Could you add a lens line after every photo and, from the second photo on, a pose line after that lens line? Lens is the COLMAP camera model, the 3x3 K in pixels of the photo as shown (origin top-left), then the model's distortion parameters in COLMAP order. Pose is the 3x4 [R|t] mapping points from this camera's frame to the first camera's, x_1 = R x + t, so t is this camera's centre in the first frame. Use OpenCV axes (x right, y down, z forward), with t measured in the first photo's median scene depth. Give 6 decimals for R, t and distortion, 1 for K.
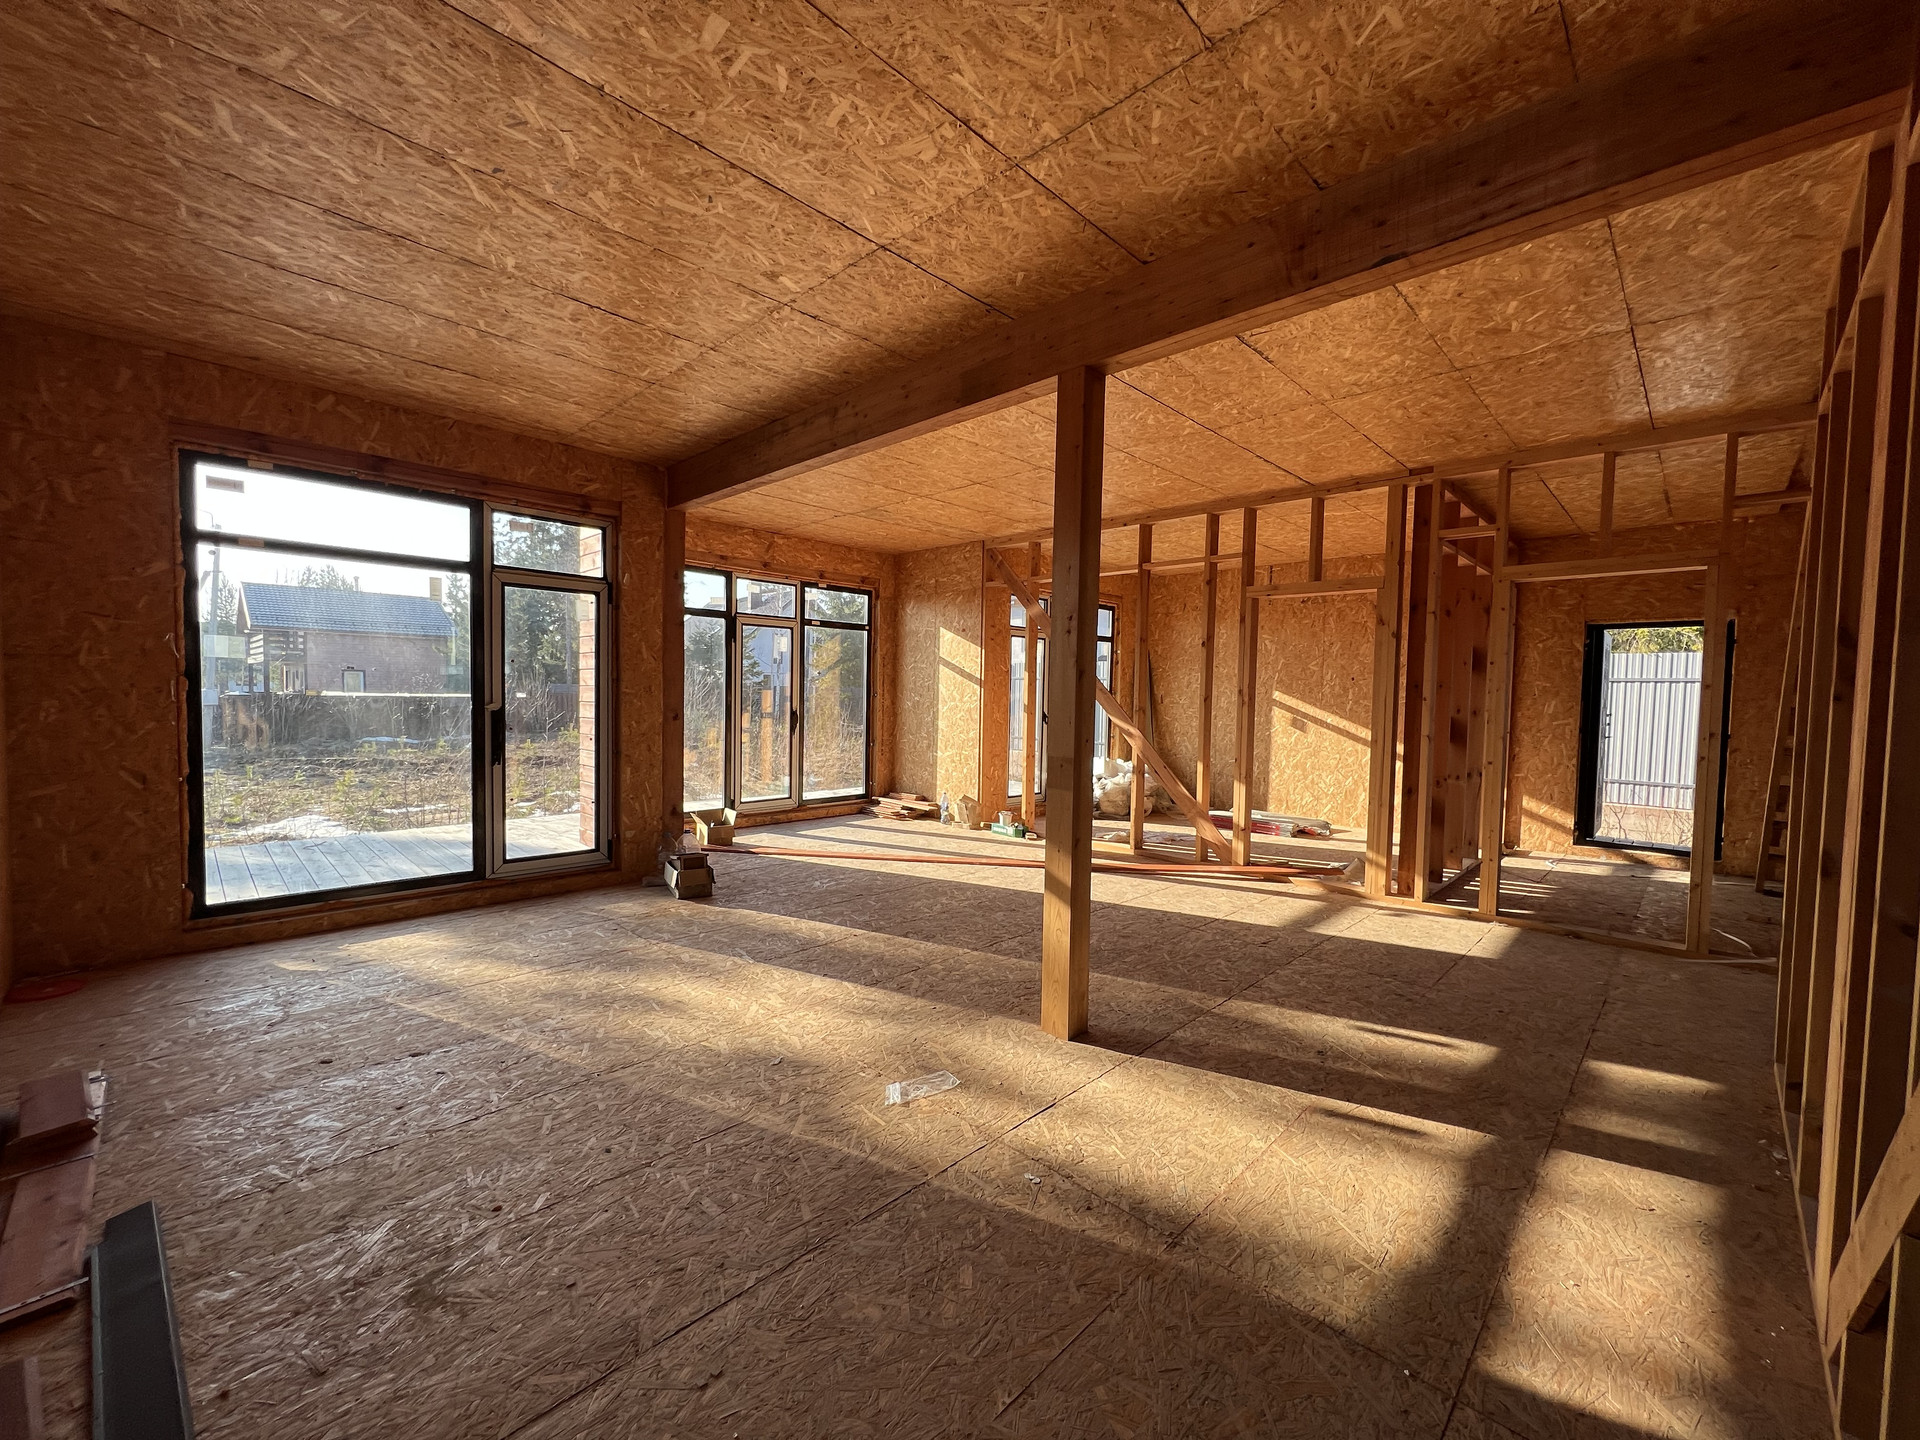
lens RADIAL K [[760.7, 0, 948.5], [0, 760.7, 721.1], [0, 0, 1]] dist [0.000856, 0.000715]
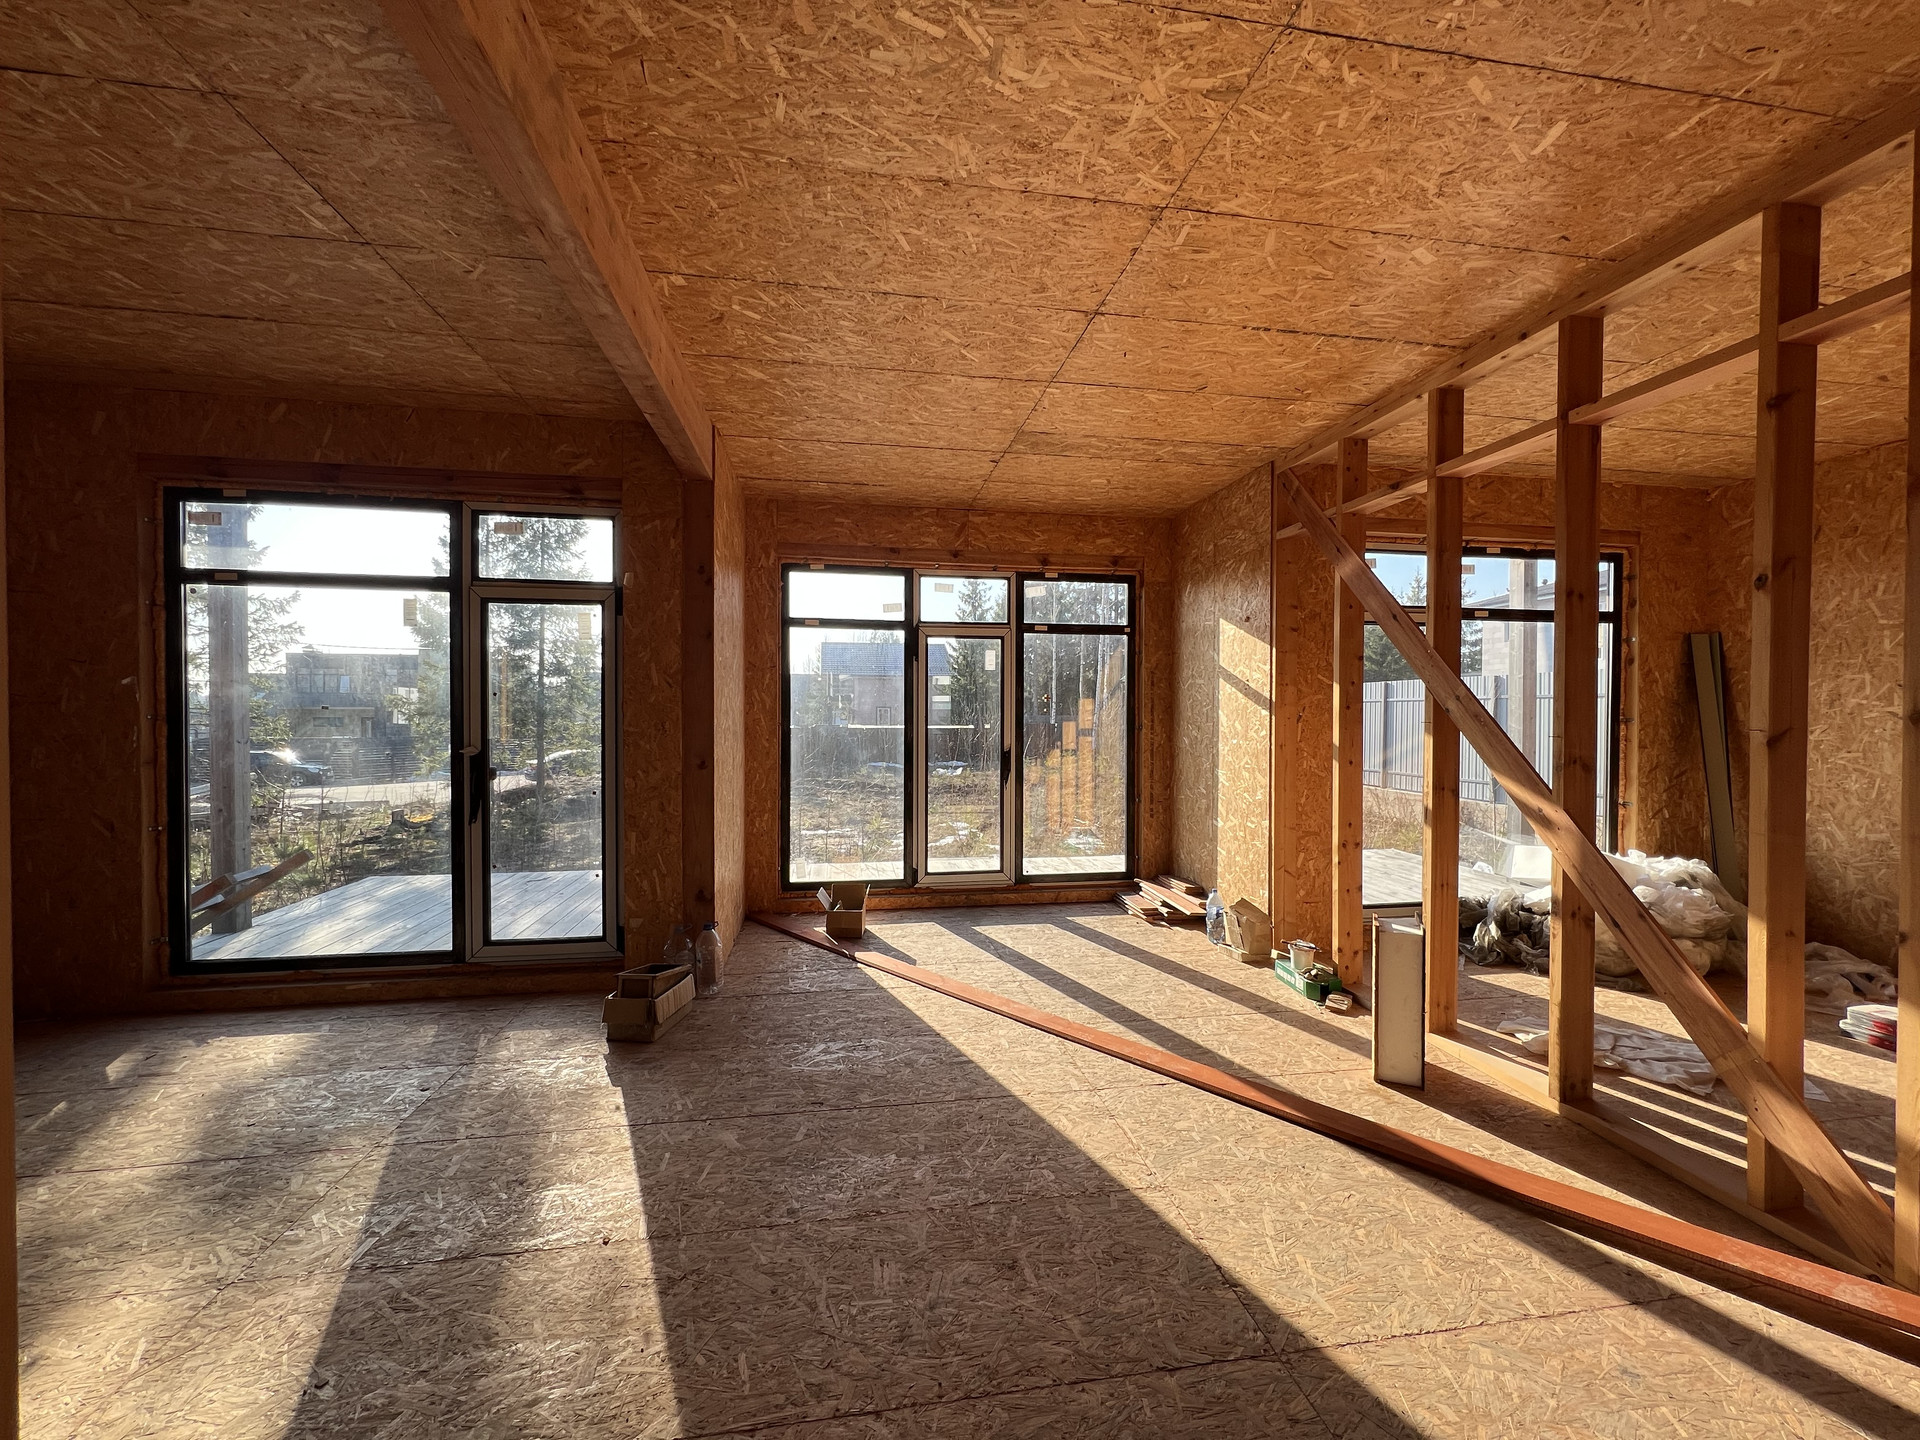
lens RADIAL K [[760.7, 0, 952.7], [0, 760.7, 725.3], [0, 0, 1]] dist [0.000856, 0.000715]
pose [[0.813678, -0.007329, -0.581269, 0.185317], [-0.010282, 0.999583, -0.026997, -0.018890], [0.581224, 0.027944, 0.813263, 0.399431]]
